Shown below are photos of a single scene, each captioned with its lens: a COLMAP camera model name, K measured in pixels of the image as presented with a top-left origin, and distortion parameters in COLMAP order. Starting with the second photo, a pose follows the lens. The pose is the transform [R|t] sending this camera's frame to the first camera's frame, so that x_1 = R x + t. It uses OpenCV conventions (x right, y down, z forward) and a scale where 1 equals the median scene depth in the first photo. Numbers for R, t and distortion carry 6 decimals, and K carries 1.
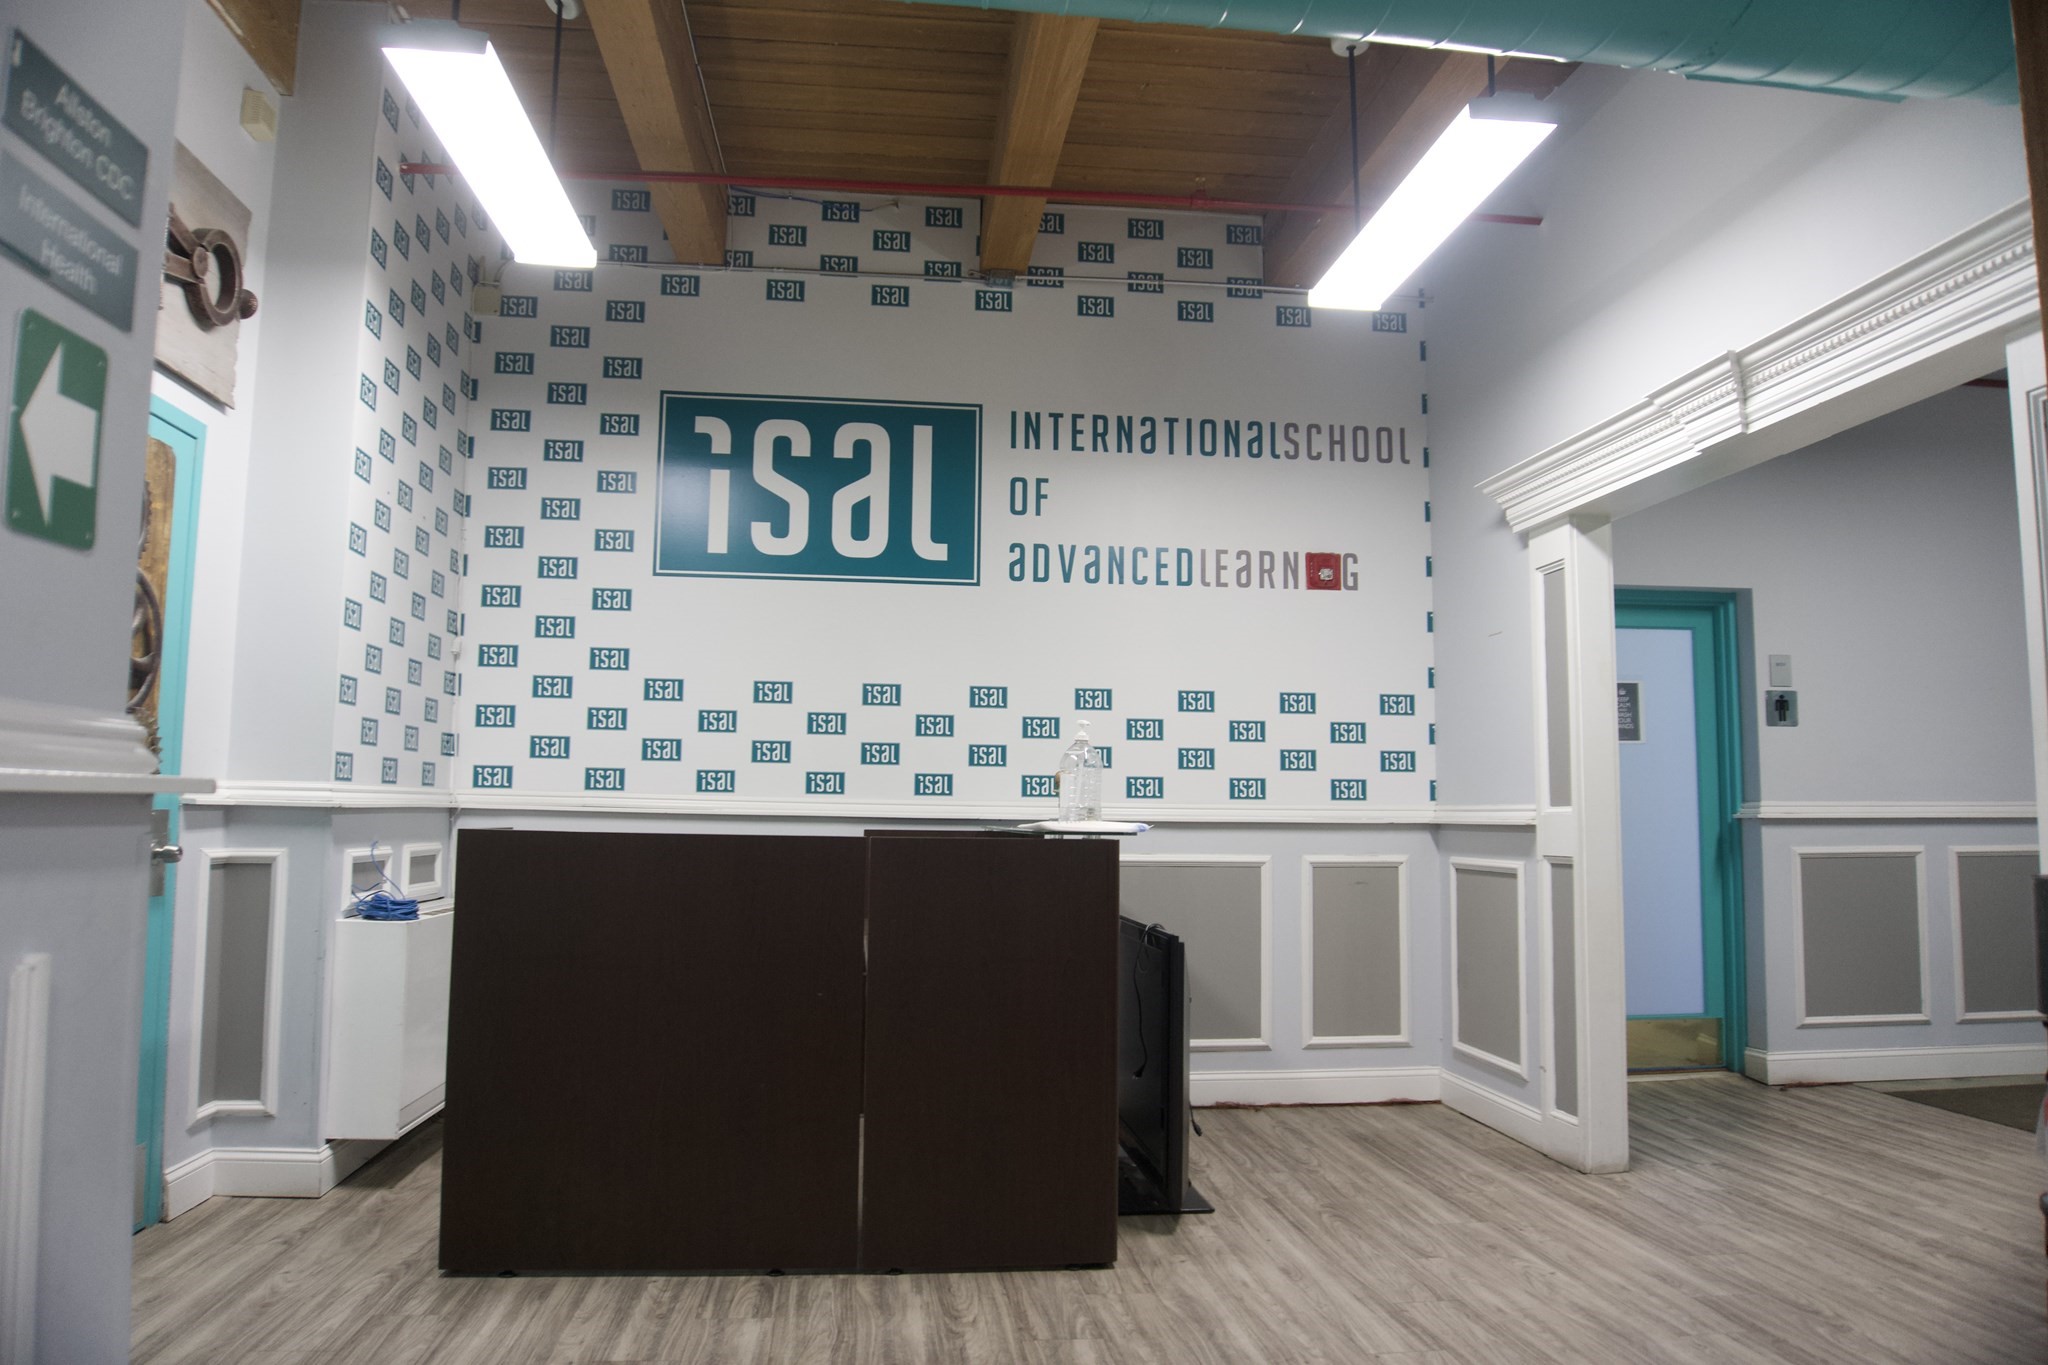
lens RADIAL K [[1347.3, 0, 1017.6], [0, 1347.3, 692.6], [0, 0, 1]] dist [-0.059644, -0.000863]
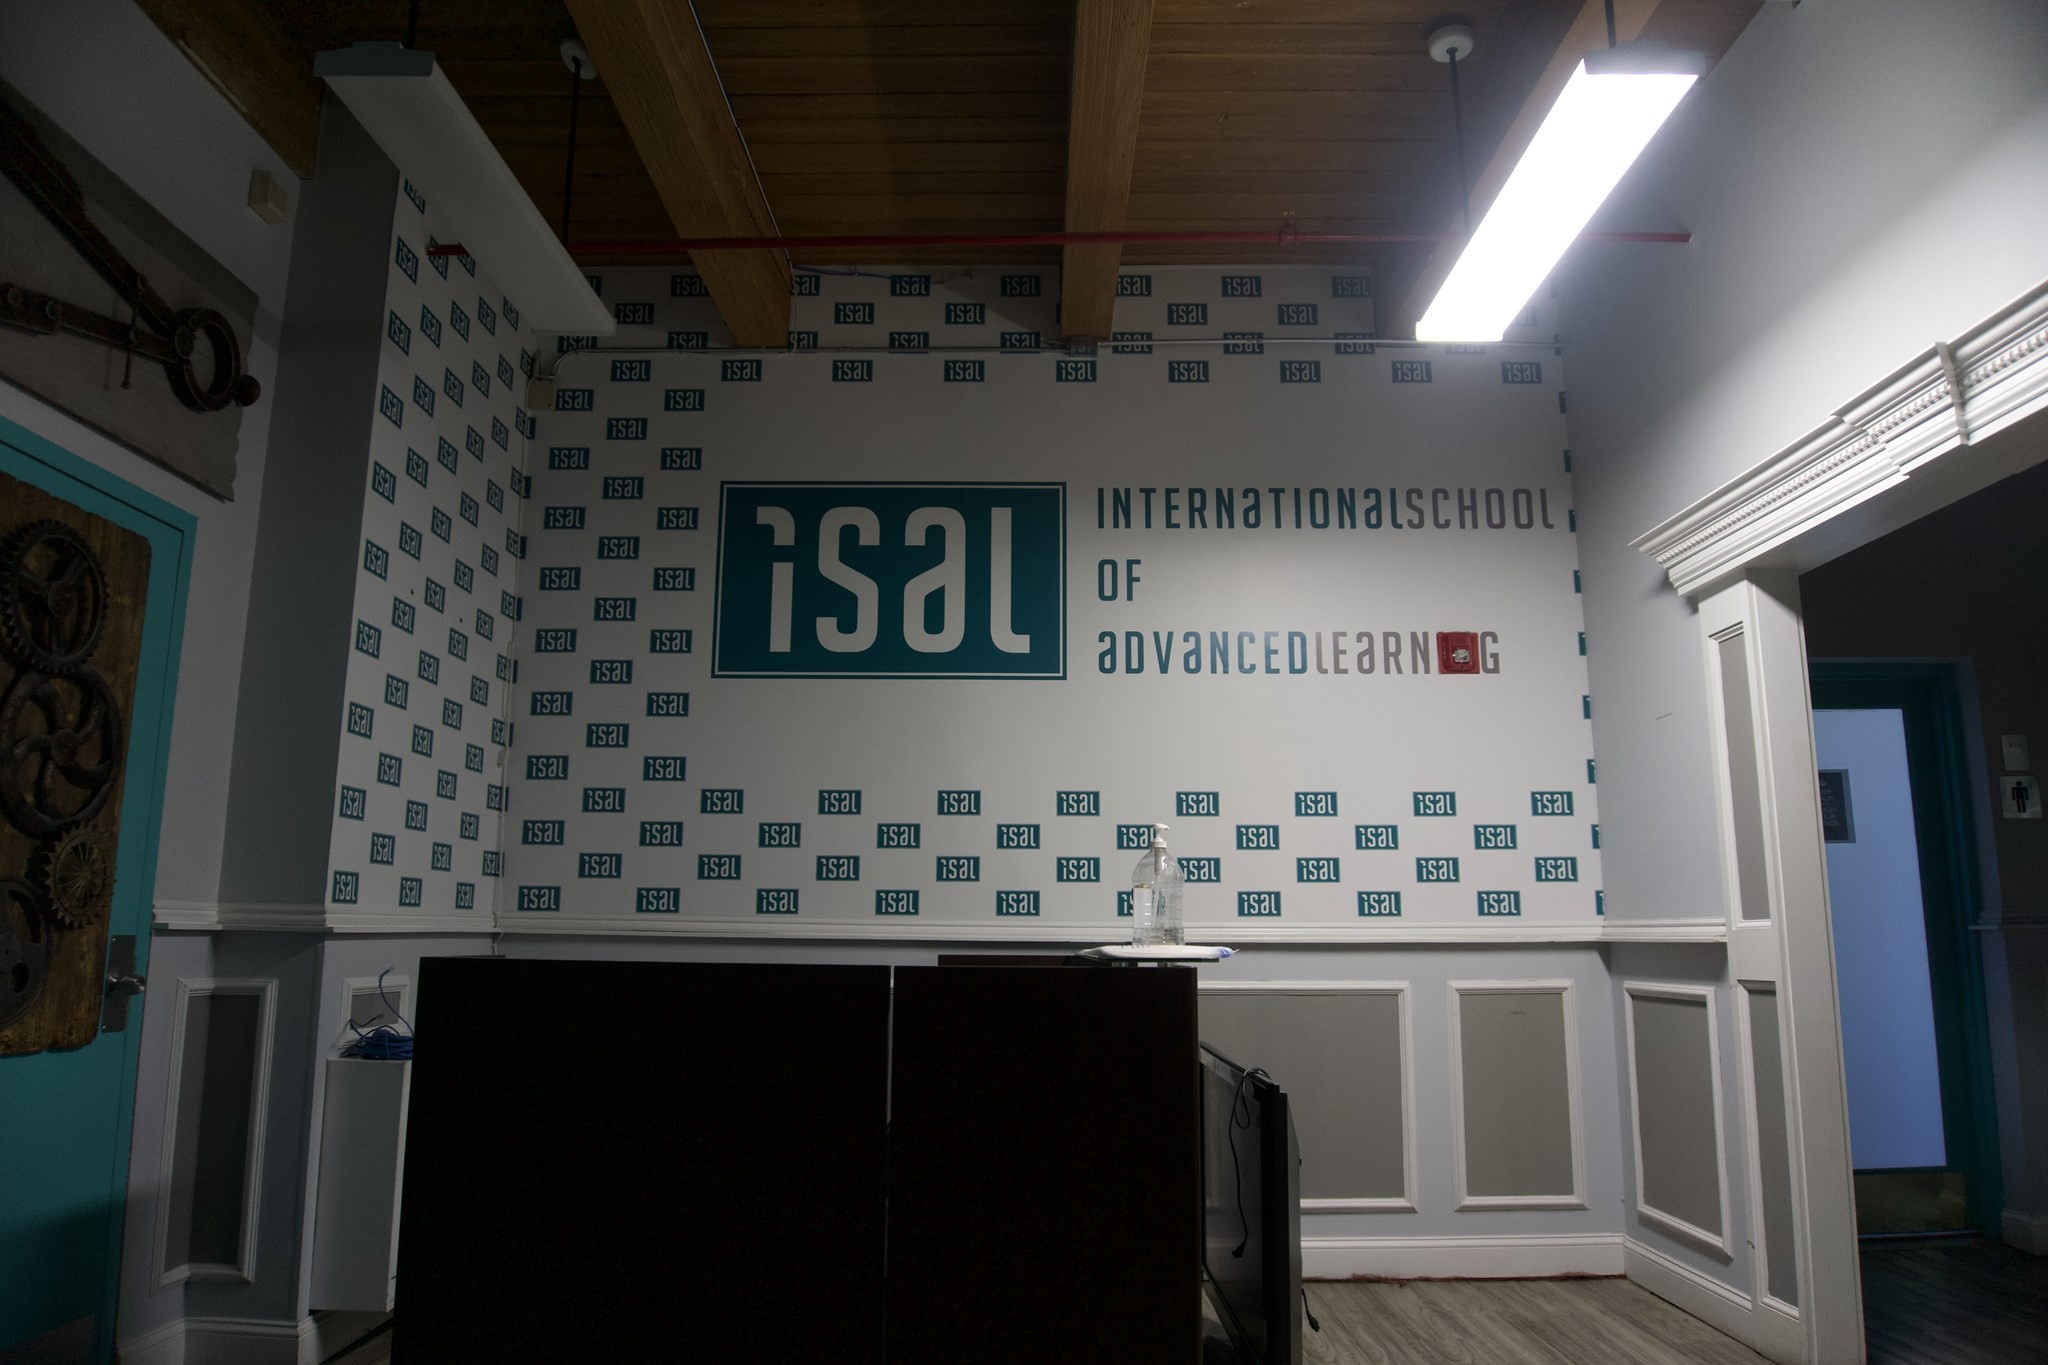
lens RADIAL K [[1347.3, 0, 1017.6], [0, 1347.3, 692.6], [0, 0, 1]] dist [-0.059644, -0.000863]
pose [[0.993091, -0.027649, -0.114040, 0.042290], [0.017480, 0.995858, -0.089228, 0.009003], [0.116035, 0.086618, 0.989461, 0.106710]]
